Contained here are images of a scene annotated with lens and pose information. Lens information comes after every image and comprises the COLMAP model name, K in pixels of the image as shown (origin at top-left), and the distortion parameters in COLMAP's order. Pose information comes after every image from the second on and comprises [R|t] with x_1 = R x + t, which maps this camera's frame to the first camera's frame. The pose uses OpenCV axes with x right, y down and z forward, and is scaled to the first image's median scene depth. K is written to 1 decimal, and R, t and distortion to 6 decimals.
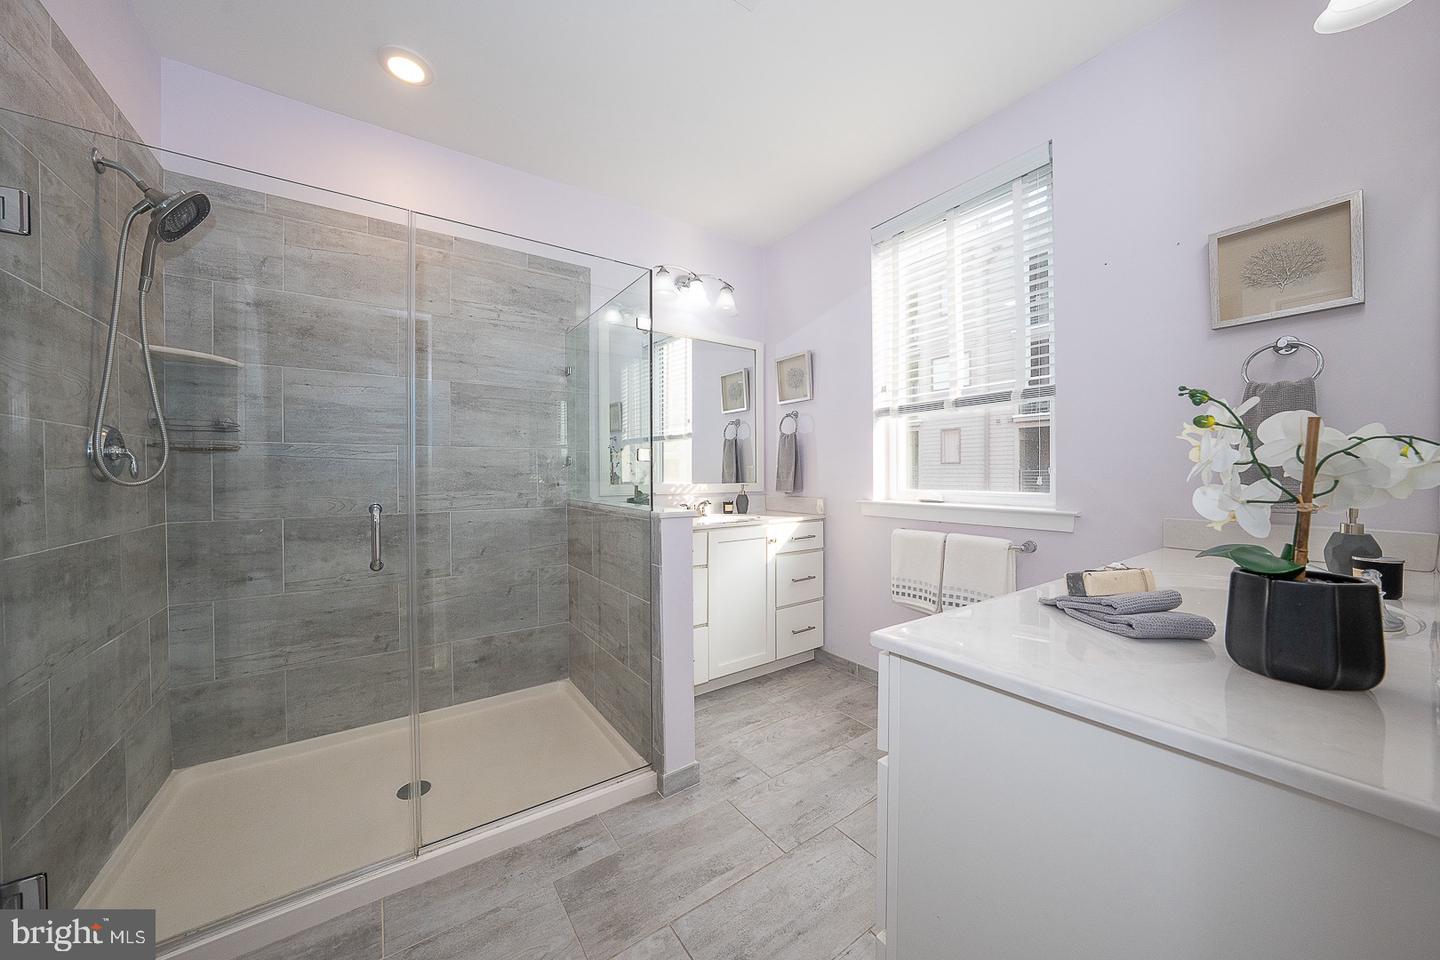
lens RADIAL K [[498.0, 0, 722.5], [0, 498.0, 475.5], [0, 0, 1]] dist [-0.025225, 0.005623]
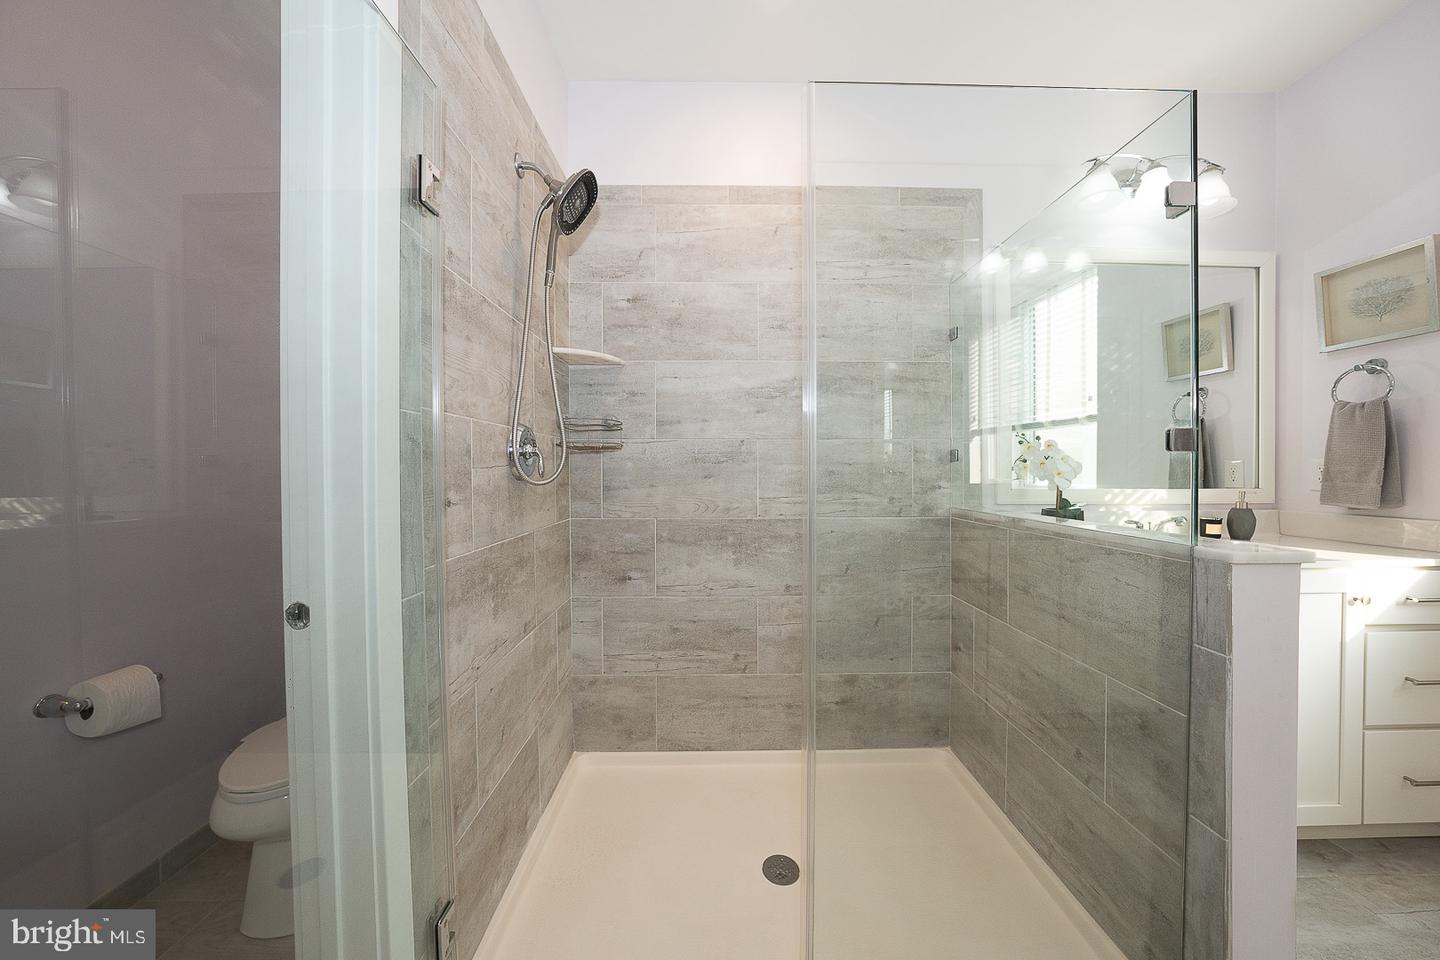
lens RADIAL K [[498.0, 0, 727.2], [0, 498.0, 475.4], [0, 0, 1]] dist [-0.025225, 0.005623]
pose [[0.837109, 0.007851, -0.546979, -0.236358], [-0.004169, 0.999960, 0.007973, -0.005223], [0.547020, -0.004394, 0.837108, 0.248950]]
